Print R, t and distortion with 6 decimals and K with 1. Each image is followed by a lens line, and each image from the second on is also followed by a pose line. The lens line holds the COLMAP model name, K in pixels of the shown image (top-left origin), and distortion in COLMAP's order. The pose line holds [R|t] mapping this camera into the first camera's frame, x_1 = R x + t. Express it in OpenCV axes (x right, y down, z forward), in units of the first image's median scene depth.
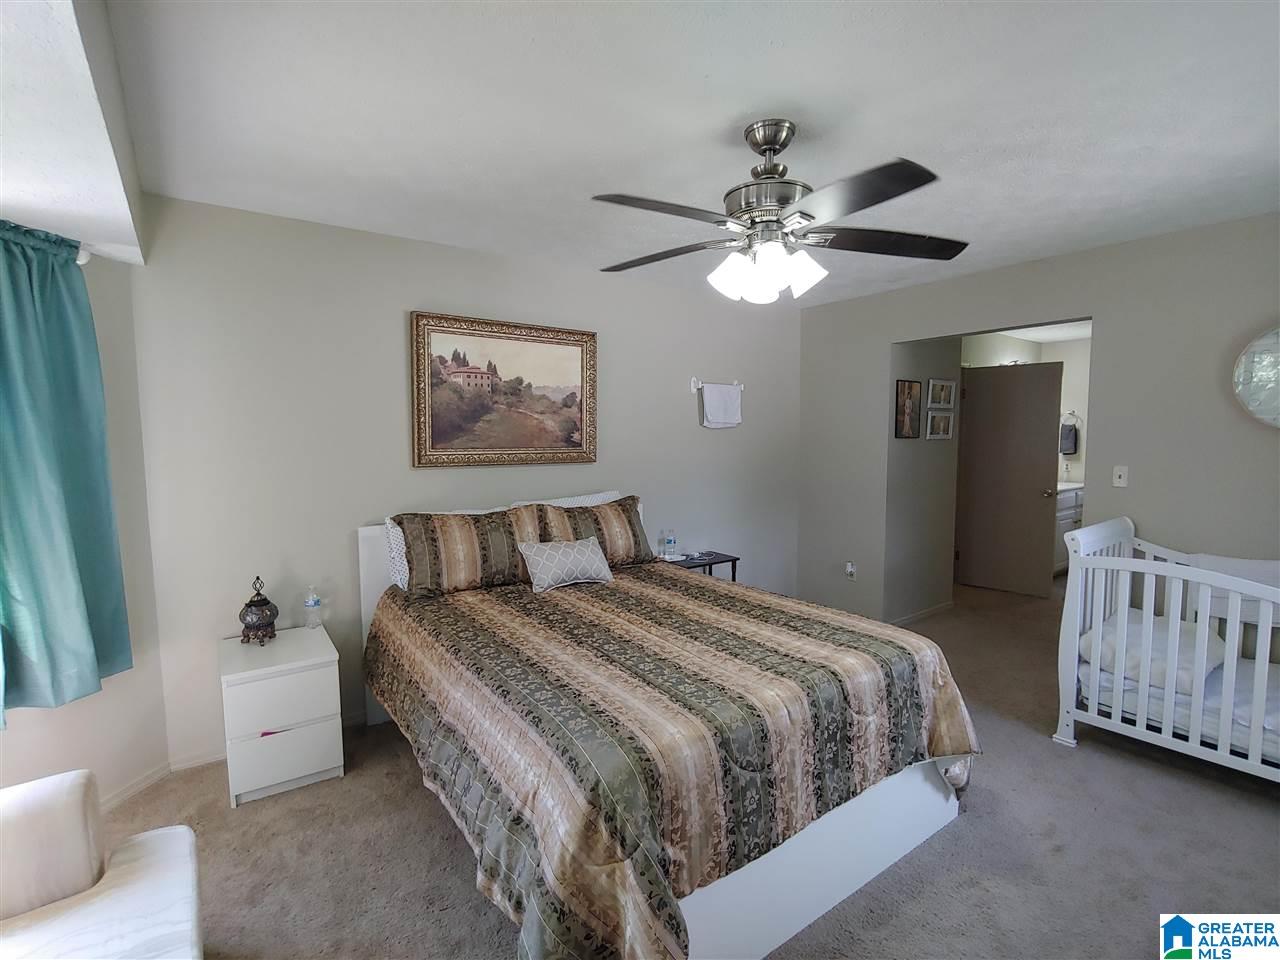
lens RADIAL K [[605.5, 0, 639.0], [0, 605.5, 483.5], [0, 0, 1]] dist [-0.021484, 0.001367]
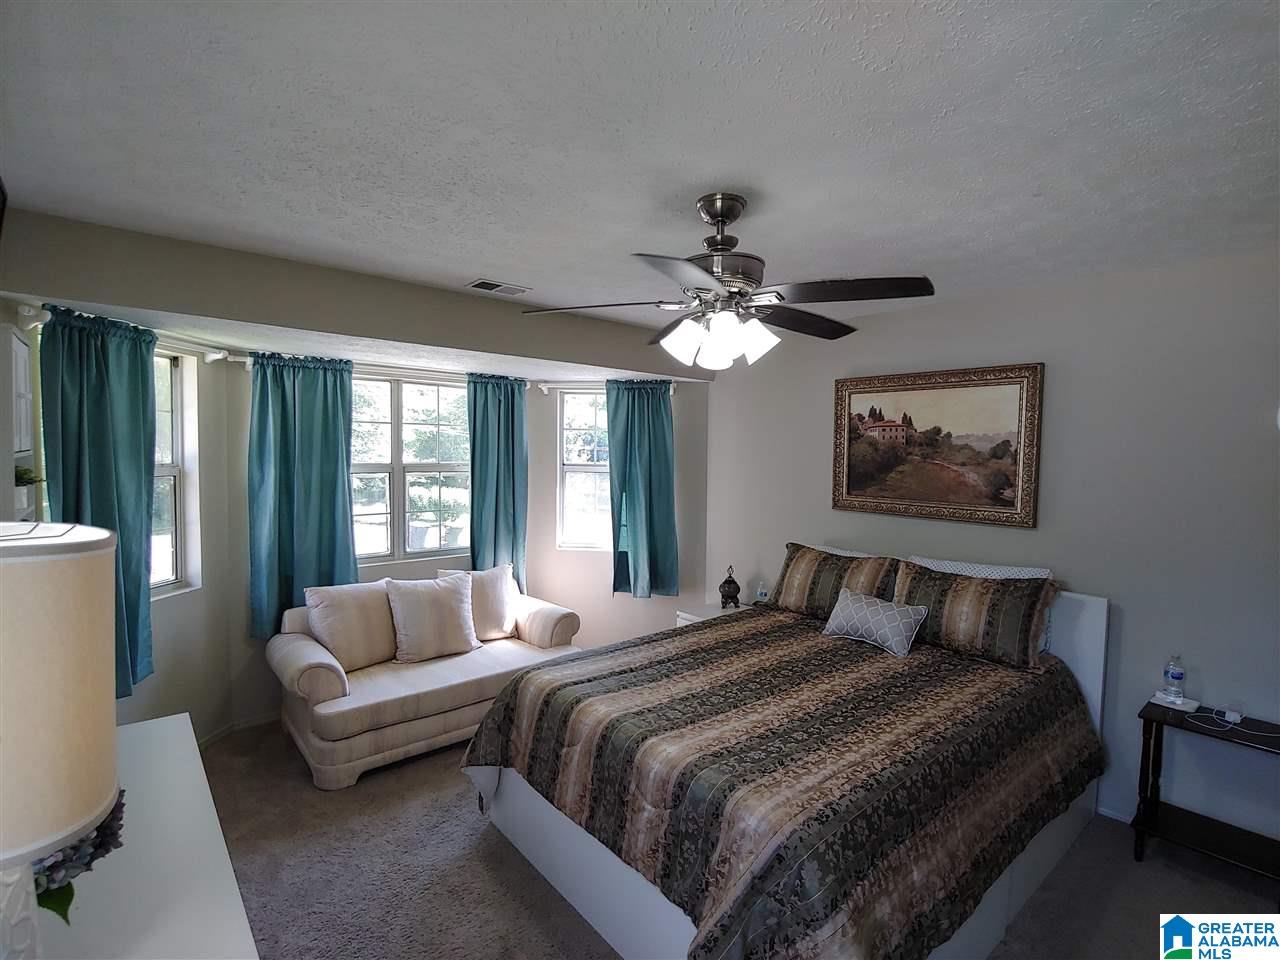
lens RADIAL K [[605.5, 0, 635.2], [0, 605.5, 483.2], [0, 0, 1]] dist [-0.021484, 0.001367]
pose [[0.076507, 0.056207, -0.995484, 0.783909], [-0.093725, 0.994394, 0.048942, -0.098349], [0.992654, 0.089557, 0.081346, 0.504138]]
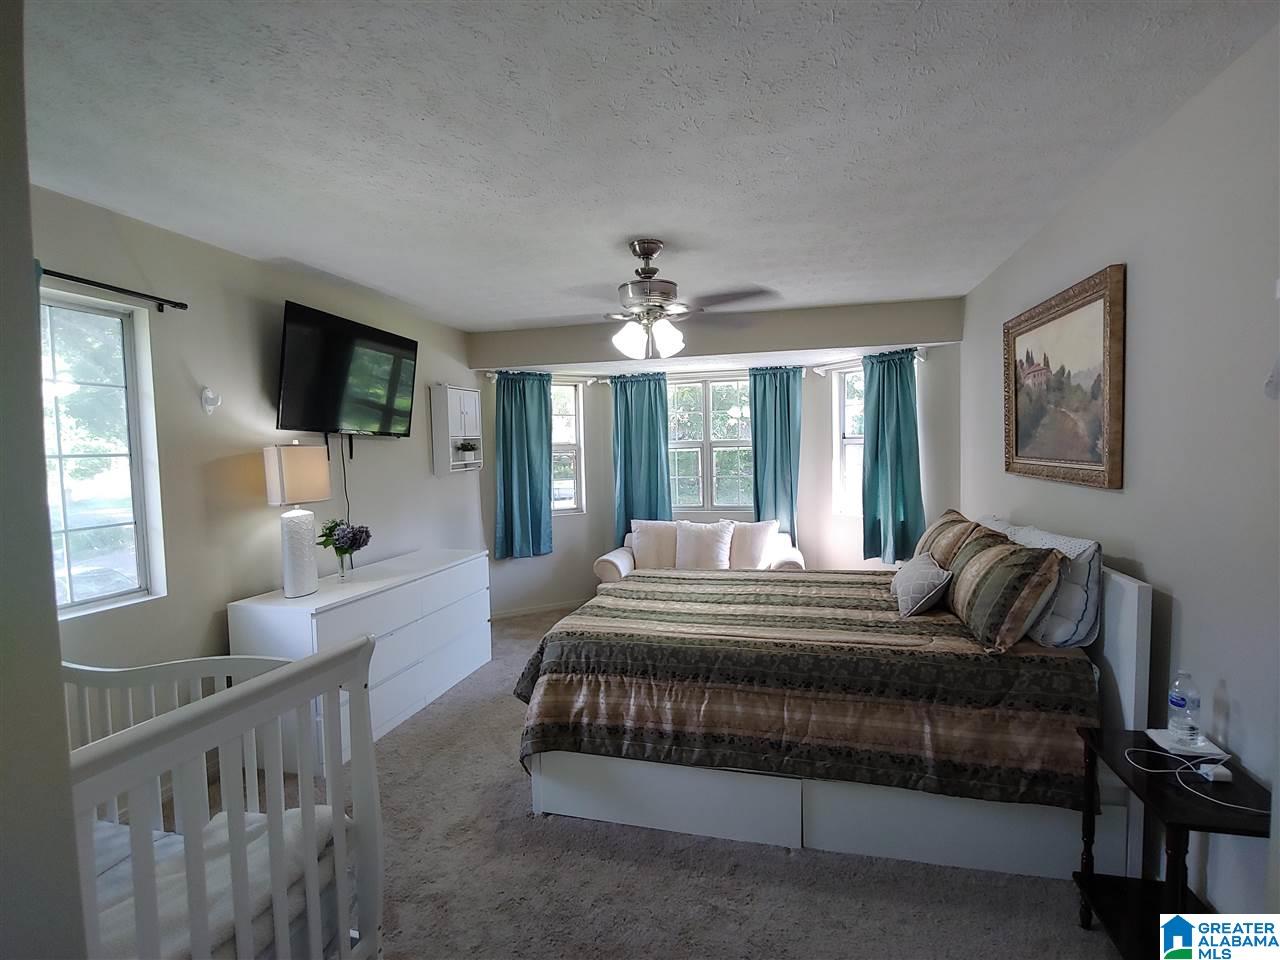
lens RADIAL K [[605.5, 0, 634.1], [0, 605.5, 476.9], [0, 0, 1]] dist [-0.021484, 0.001367]
pose [[-0.770435, 0.052360, -0.635364, 0.769124], [-0.024425, 0.993465, 0.111489, -0.118400], [0.637050, 0.101414, -0.764122, 1.367561]]
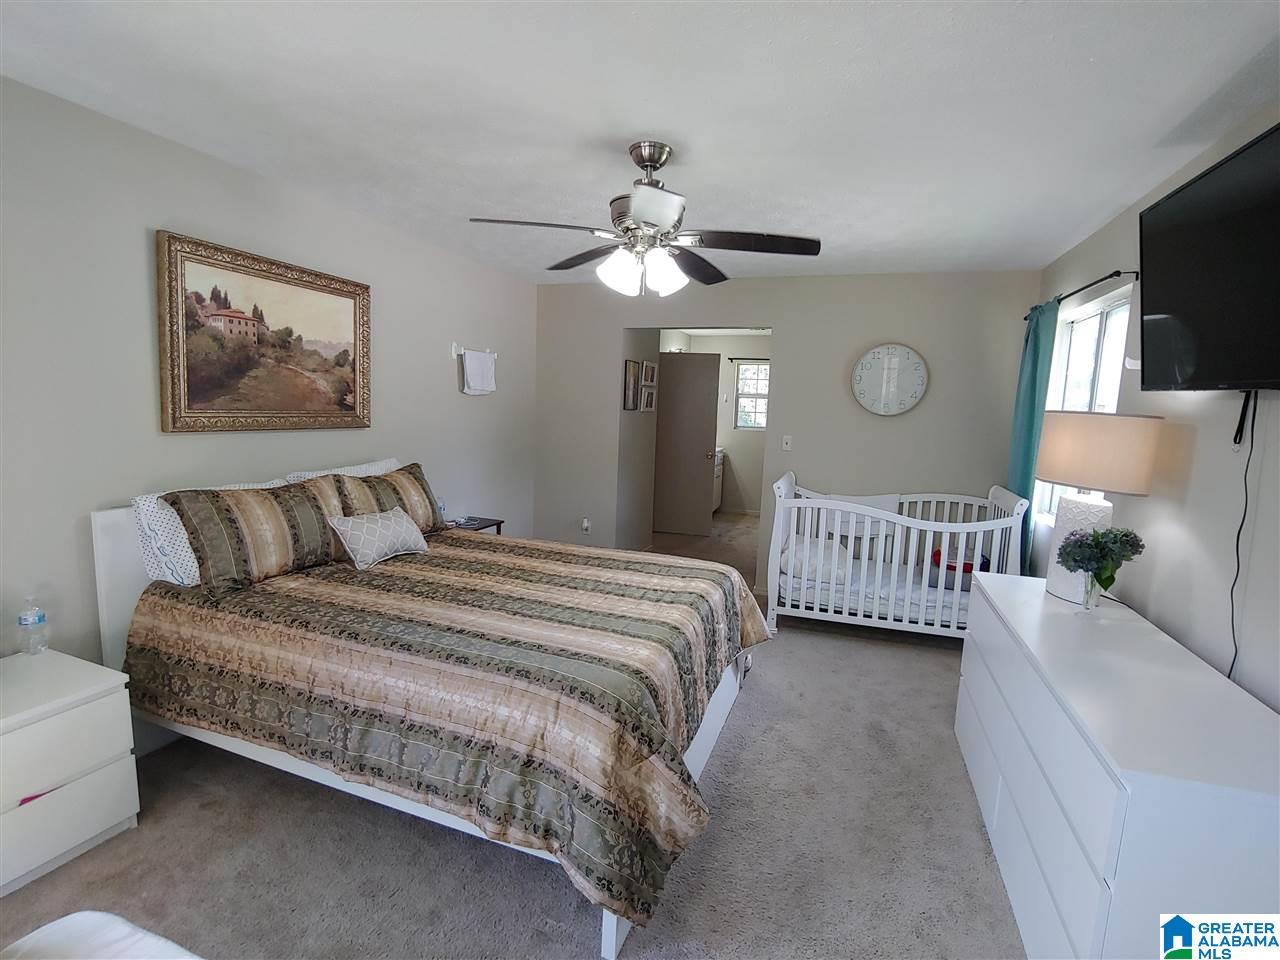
lens RADIAL K [[605.5, 0, 638.4], [0, 605.5, 484.9], [0, 0, 1]] dist [-0.021484, 0.001367]
pose [[0.825663, -0.038580, 0.562843, -0.303373], [0.004684, 0.998093, 0.061543, -0.003418], [-0.564144, -0.048177, 0.824270, 0.007528]]
